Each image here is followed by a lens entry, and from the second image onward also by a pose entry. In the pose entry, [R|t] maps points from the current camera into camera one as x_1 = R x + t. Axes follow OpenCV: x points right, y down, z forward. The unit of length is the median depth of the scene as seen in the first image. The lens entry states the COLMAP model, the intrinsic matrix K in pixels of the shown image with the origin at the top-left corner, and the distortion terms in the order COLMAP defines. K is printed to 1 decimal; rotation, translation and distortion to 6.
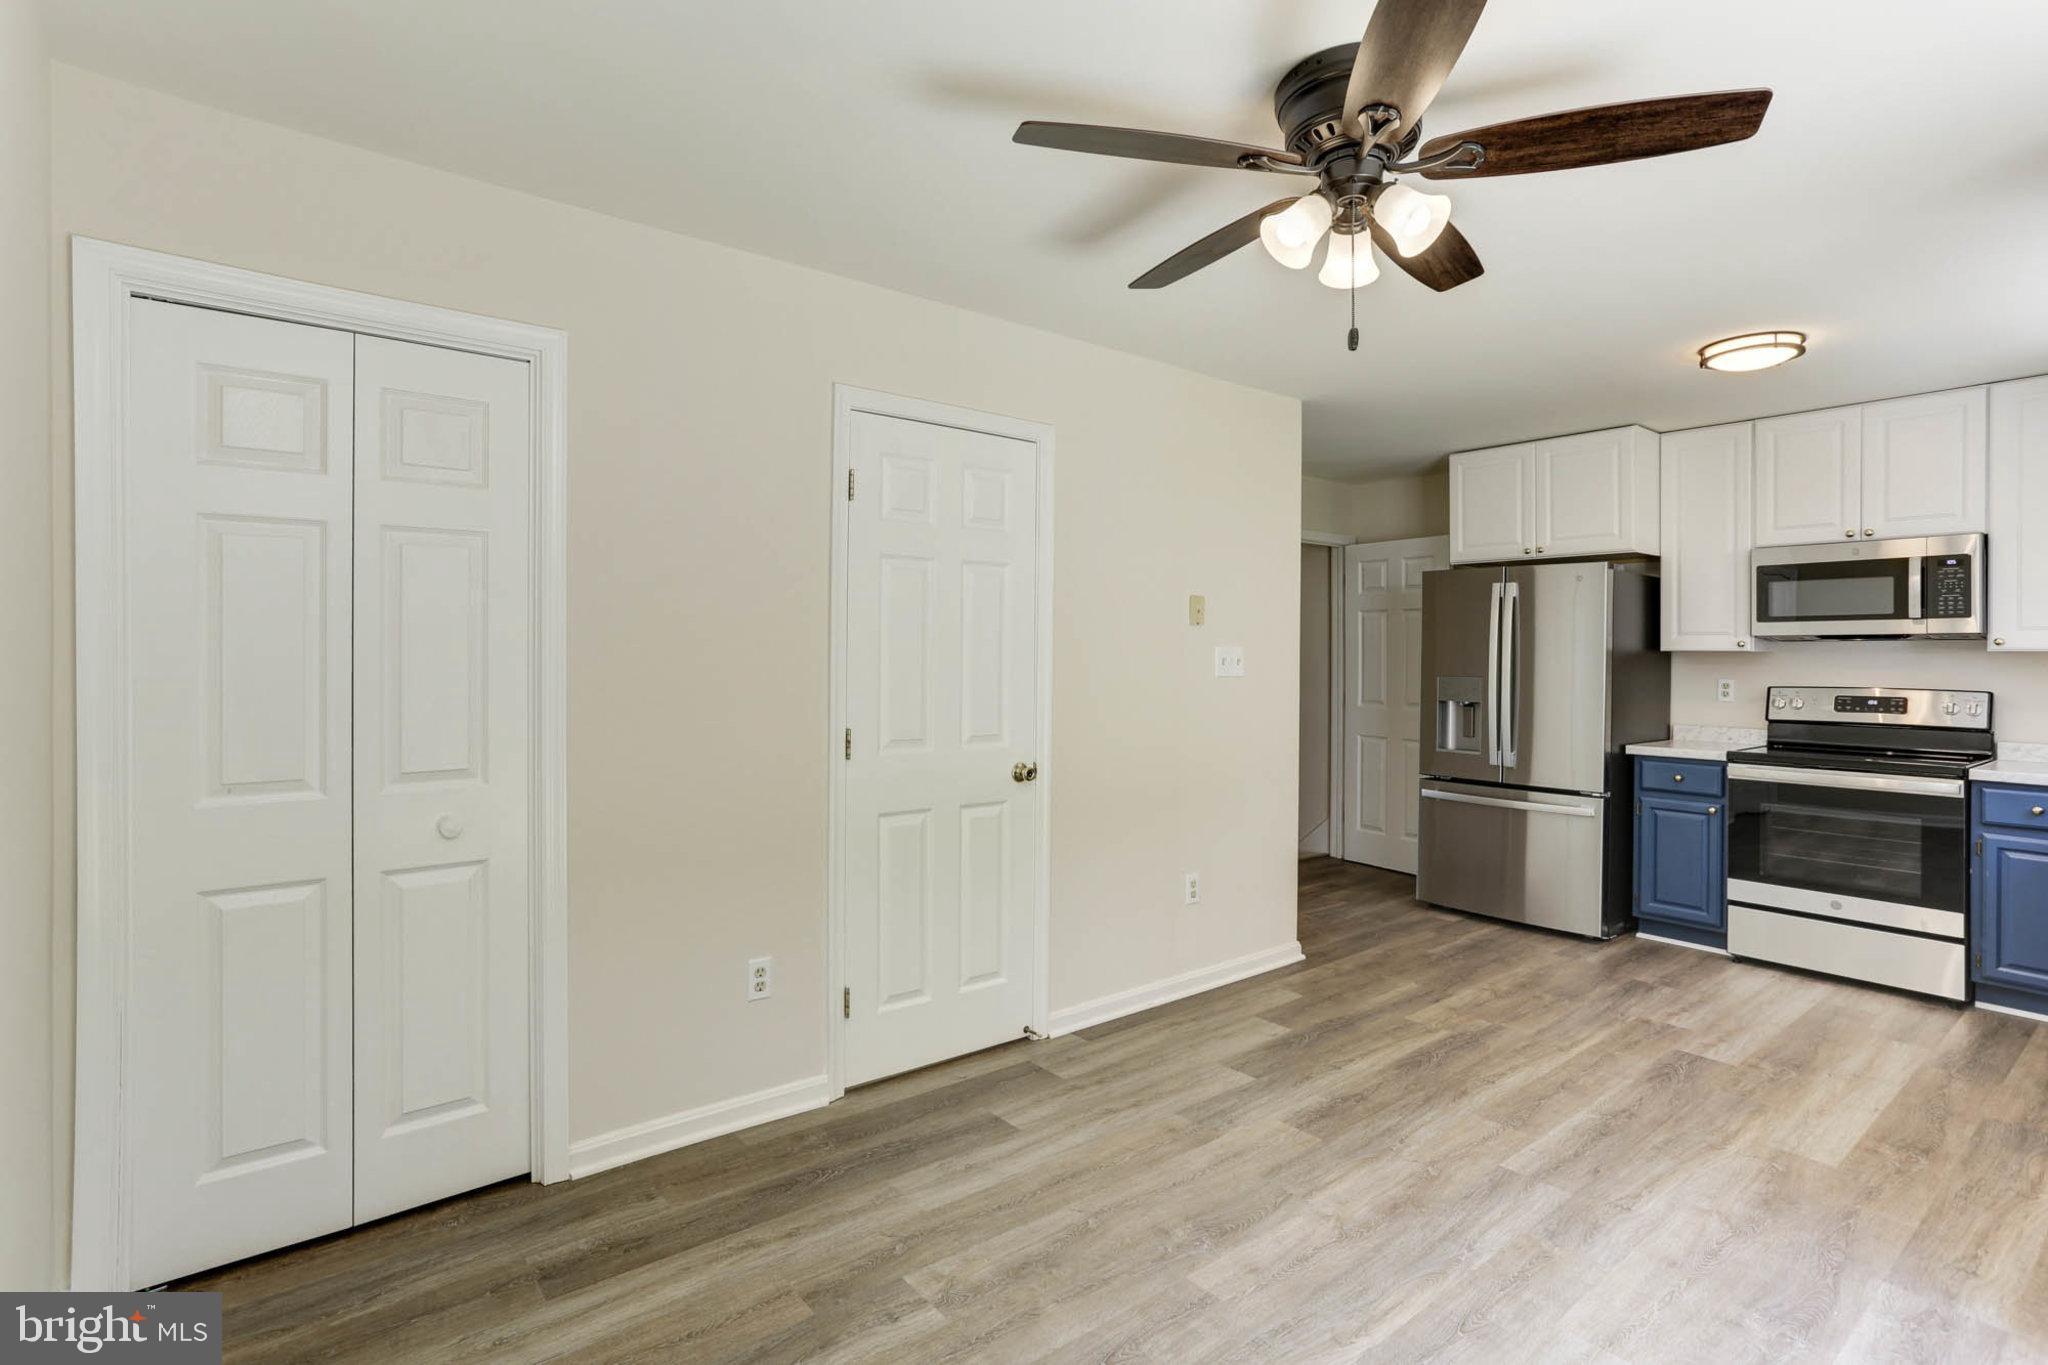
lens RADIAL K [[976.4, 0, 1022.4], [0, 976.4, 656.4], [0, 0, 1]] dist [-0.038073, 0.026278]
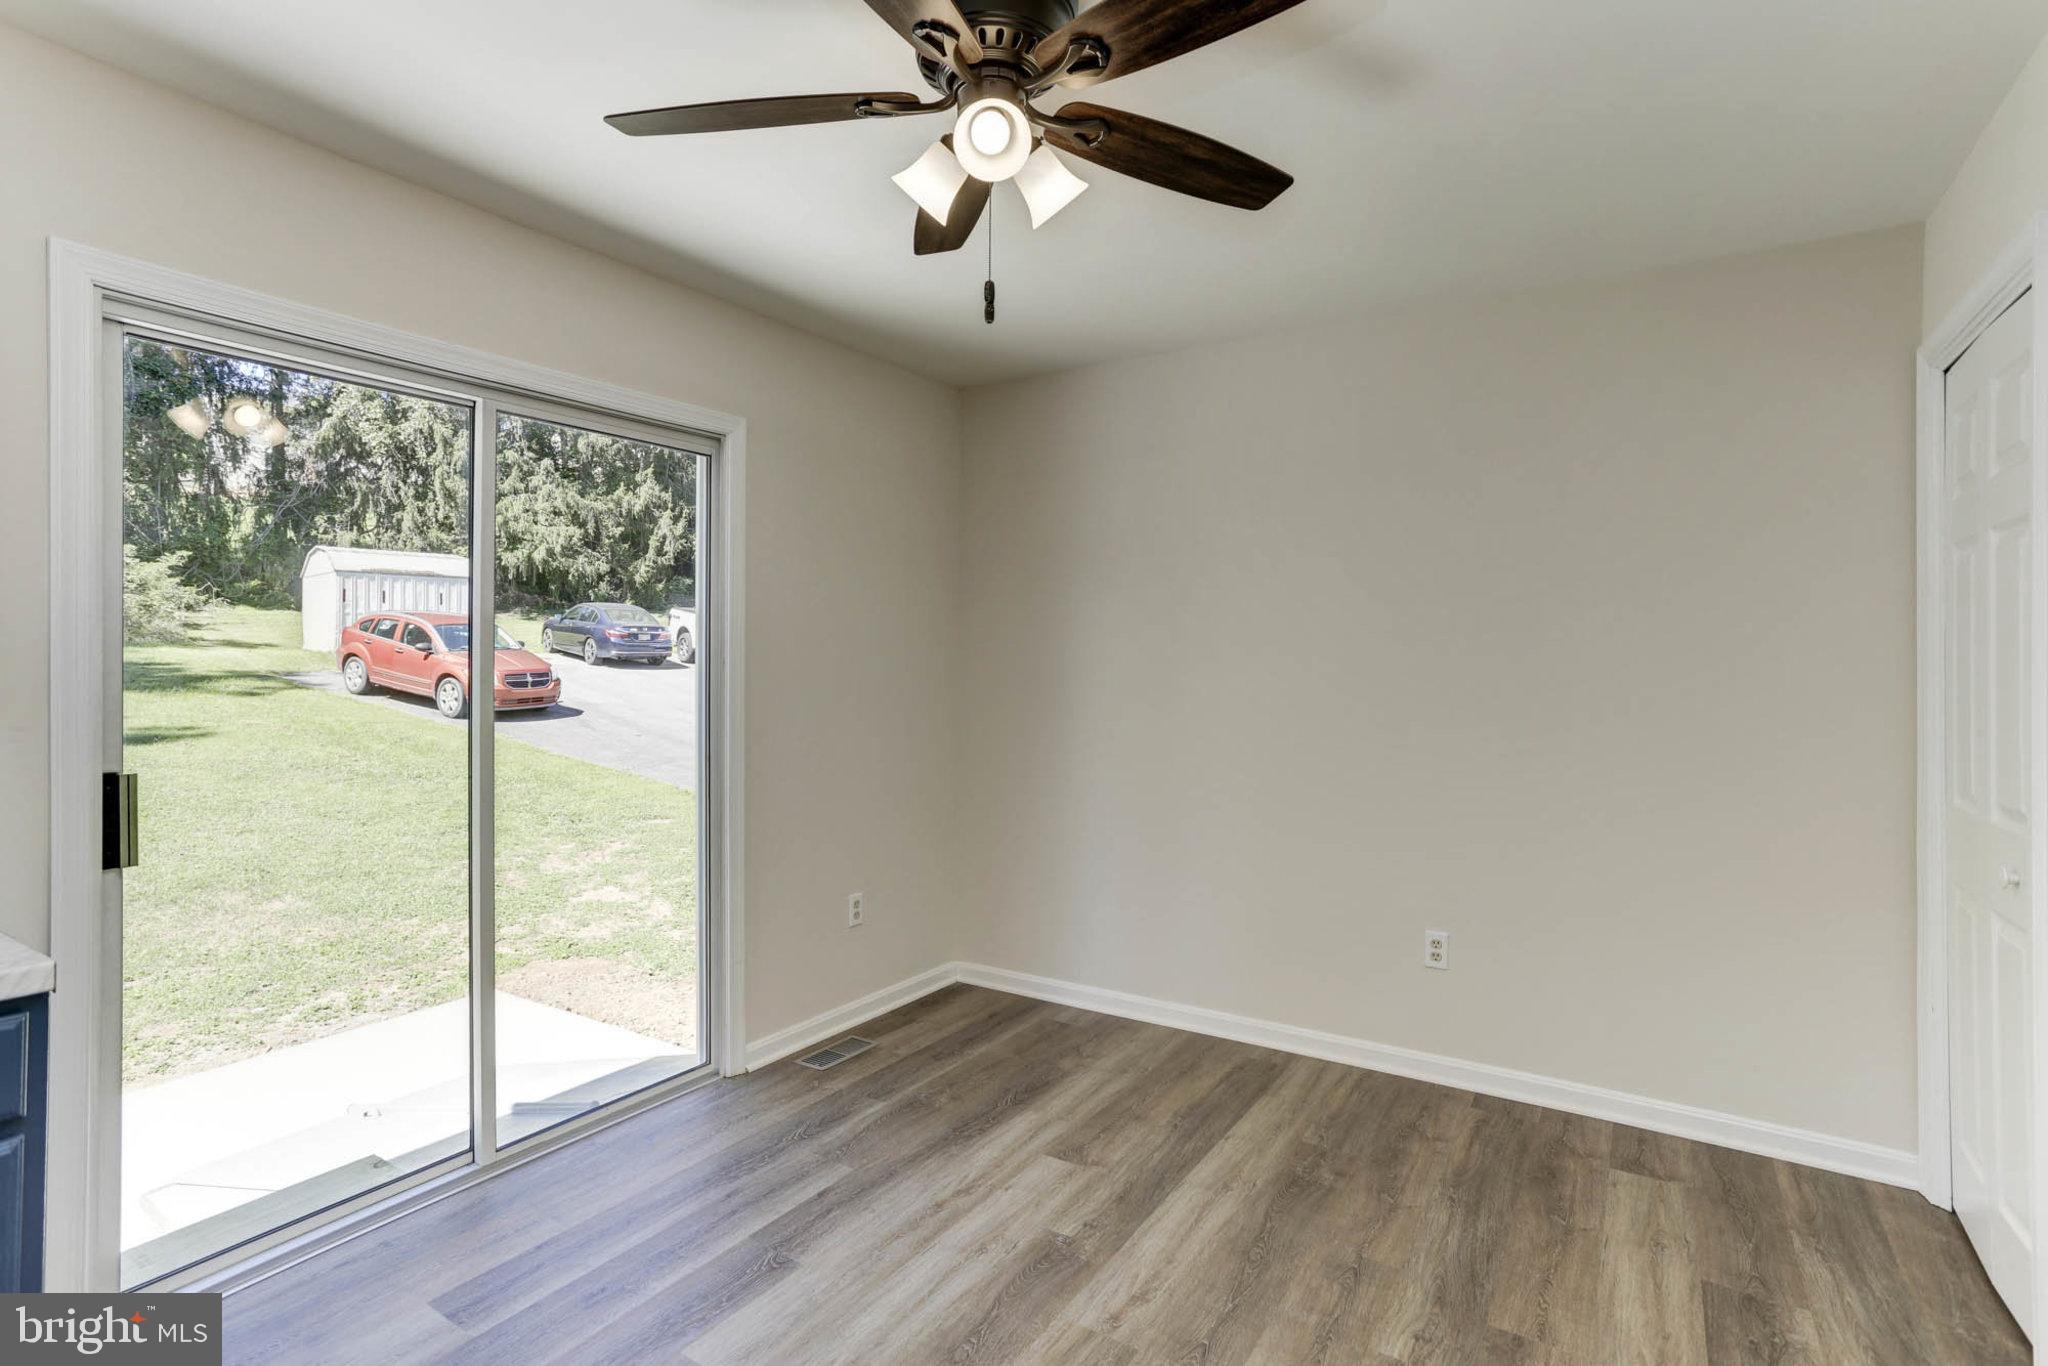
lens RADIAL K [[1017.4, 0, 1024.9], [0, 1017.4, 653.0], [0, 0, 1]] dist [-0.054087, 0.037362]
pose [[-0.943171, -0.018297, -0.331805, 0.288150], [-0.015796, 0.999823, -0.010233, -0.000133], [0.331933, -0.004410, -0.943293, 0.875406]]
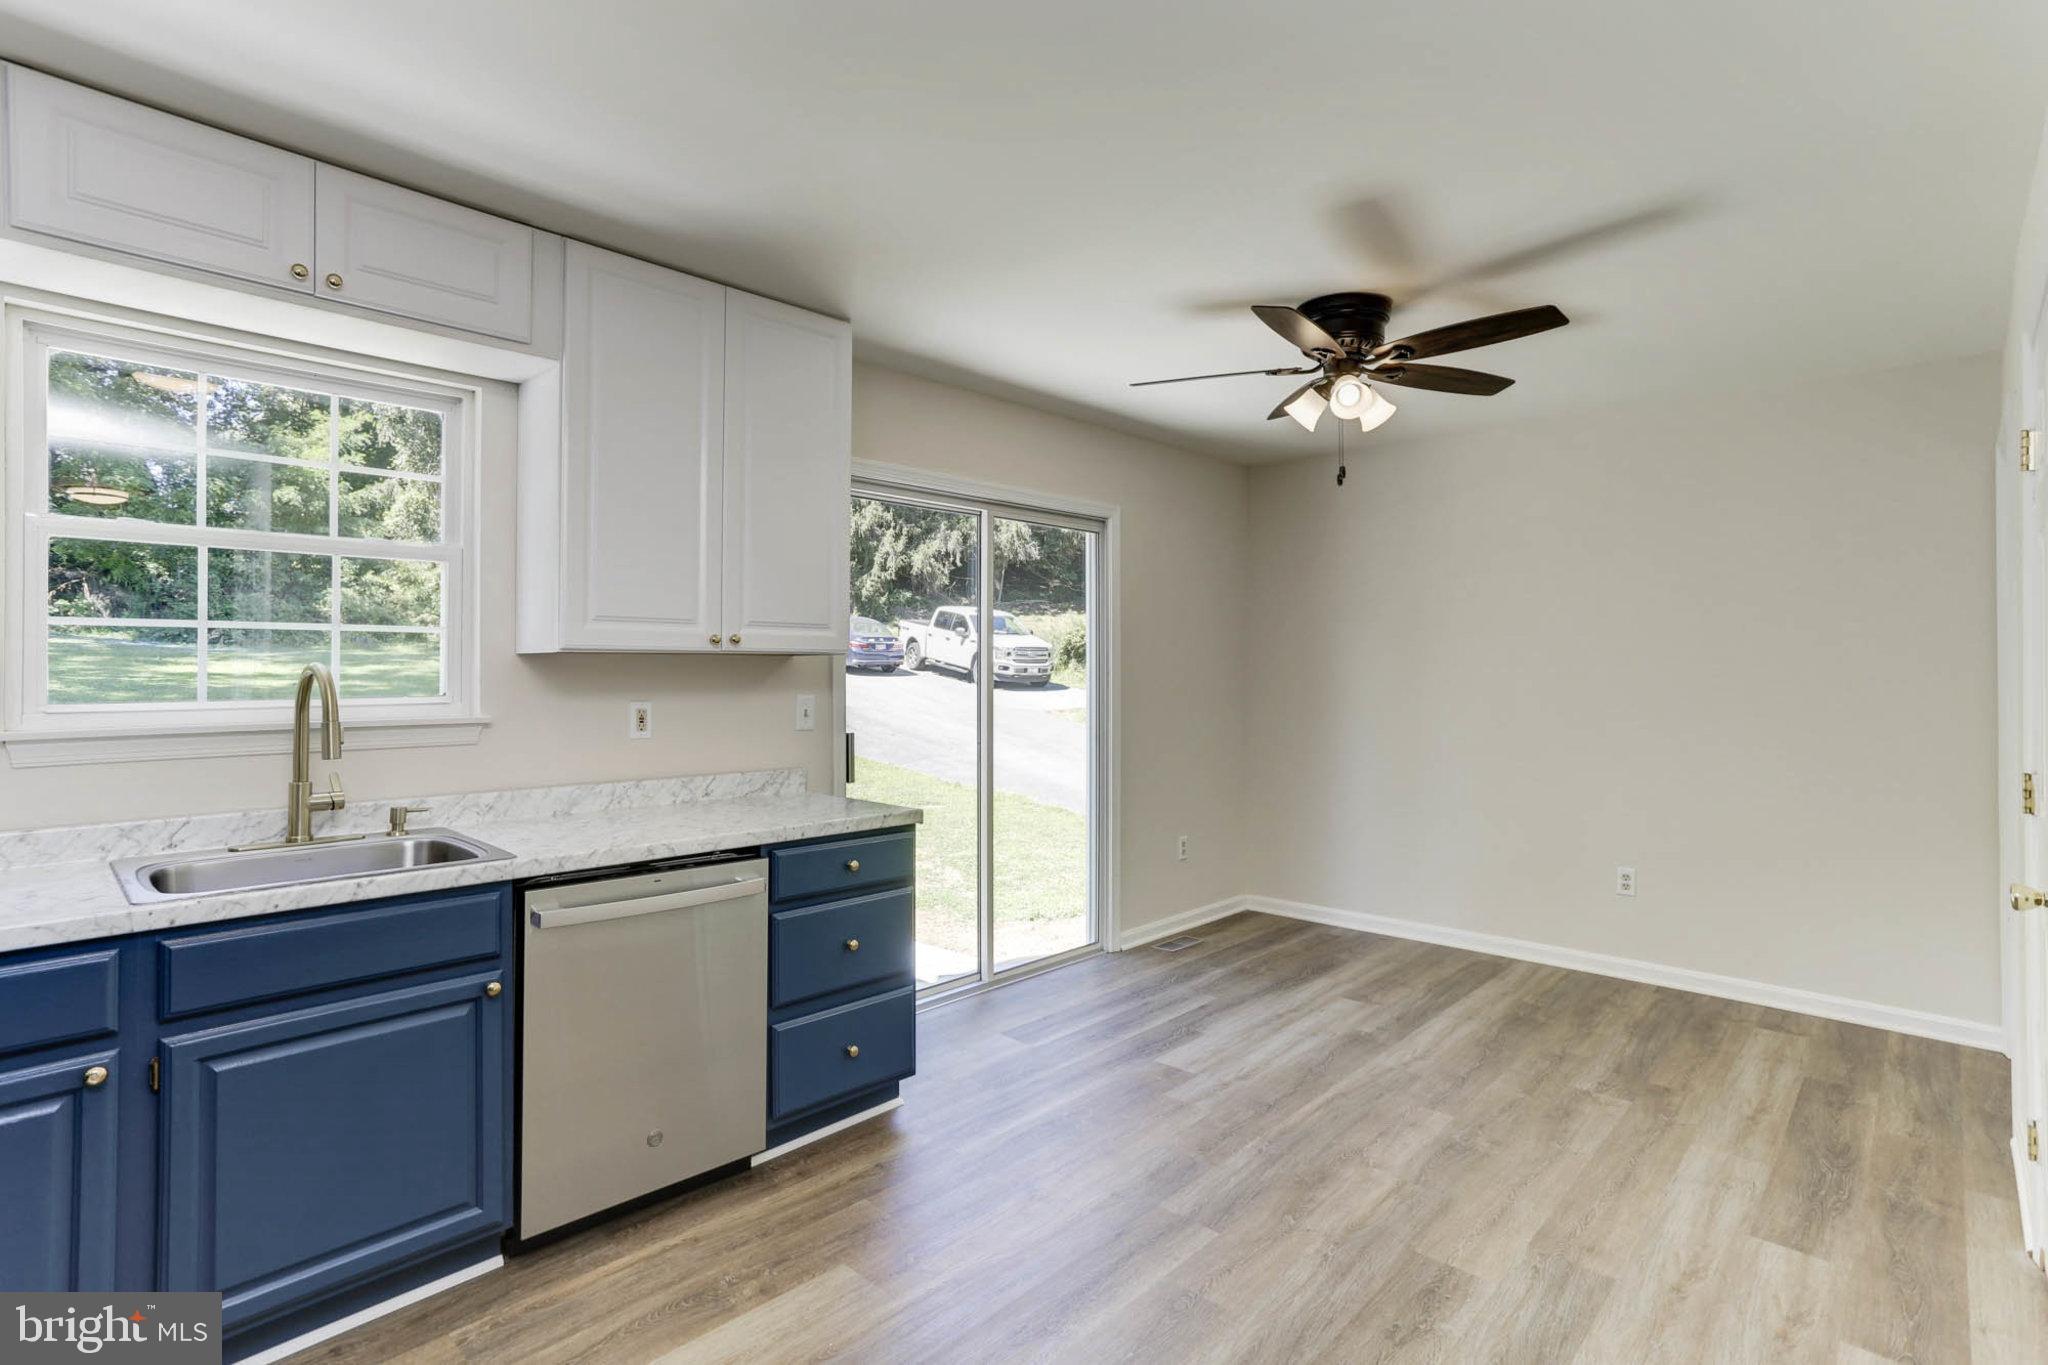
lens RADIAL K [[1017.4, 0, 1024.9], [0, 1017.4, 652.5], [0, 0, 1]] dist [-0.054087, 0.037362]
pose [[-0.988176, -0.015611, -0.152525, 0.520805], [-0.013598, 0.999806, -0.014229, -0.001414], [0.152718, -0.011986, -0.988197, 1.200511]]
